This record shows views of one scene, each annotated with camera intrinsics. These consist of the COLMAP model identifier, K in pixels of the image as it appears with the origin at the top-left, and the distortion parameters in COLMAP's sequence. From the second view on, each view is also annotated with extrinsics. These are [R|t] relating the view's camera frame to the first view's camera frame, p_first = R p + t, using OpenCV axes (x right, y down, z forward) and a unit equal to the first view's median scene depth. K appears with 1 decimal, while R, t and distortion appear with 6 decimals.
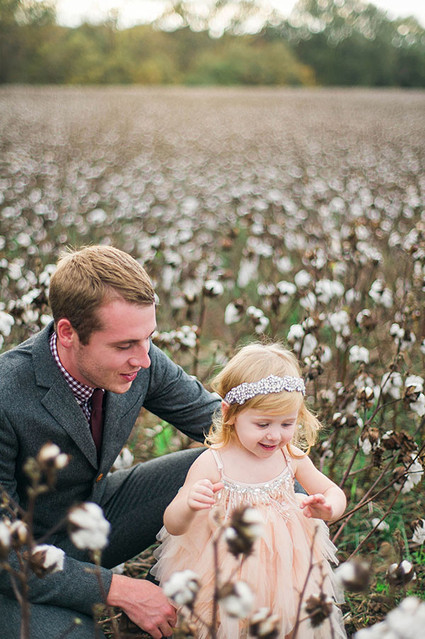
lens RADIAL K [[874.7, 0, 228.6], [0, 874.7, 318.1], [0, 0, 1]] dist [-0.012588, 0.025831]
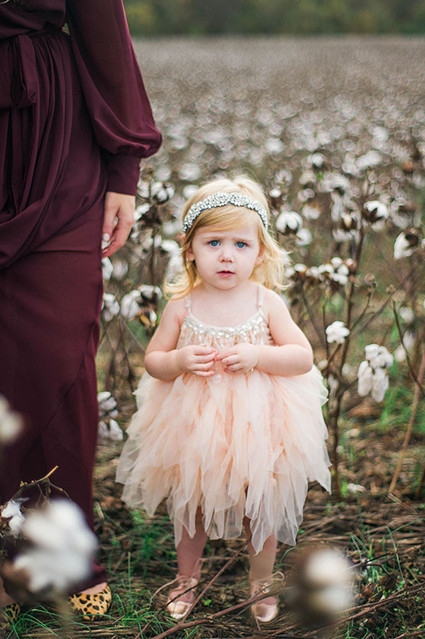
lens RADIAL K [[874.7, 0, 228.6], [0, 874.7, 318.1], [0, 0, 1]] dist [-0.012588, 0.025831]
pose [[0.971556, 0.050390, -0.231385, 0.032800], [-0.039641, 0.997918, 0.050874, 0.022106], [0.233467, -0.040255, 0.971531, 0.188529]]
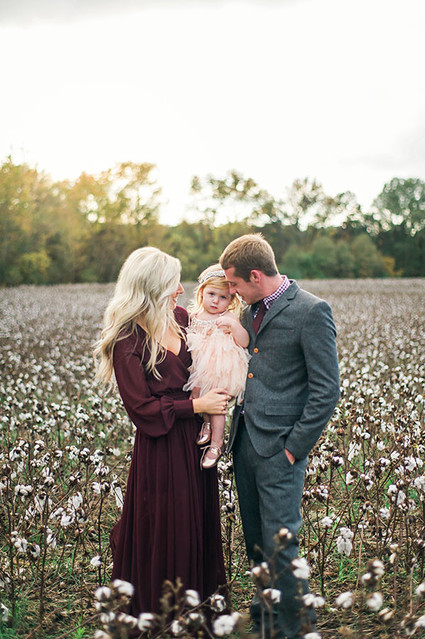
lens RADIAL K [[874.7, 0, 228.6], [0, 874.7, 318.1], [0, 0, 1]] dist [-0.012588, 0.025831]
pose [[0.995188, -0.016871, -0.096523, -0.048305], [-0.003214, 0.978917, -0.204233, 0.030479], [0.097934, 0.203560, 0.974152, -0.508576]]
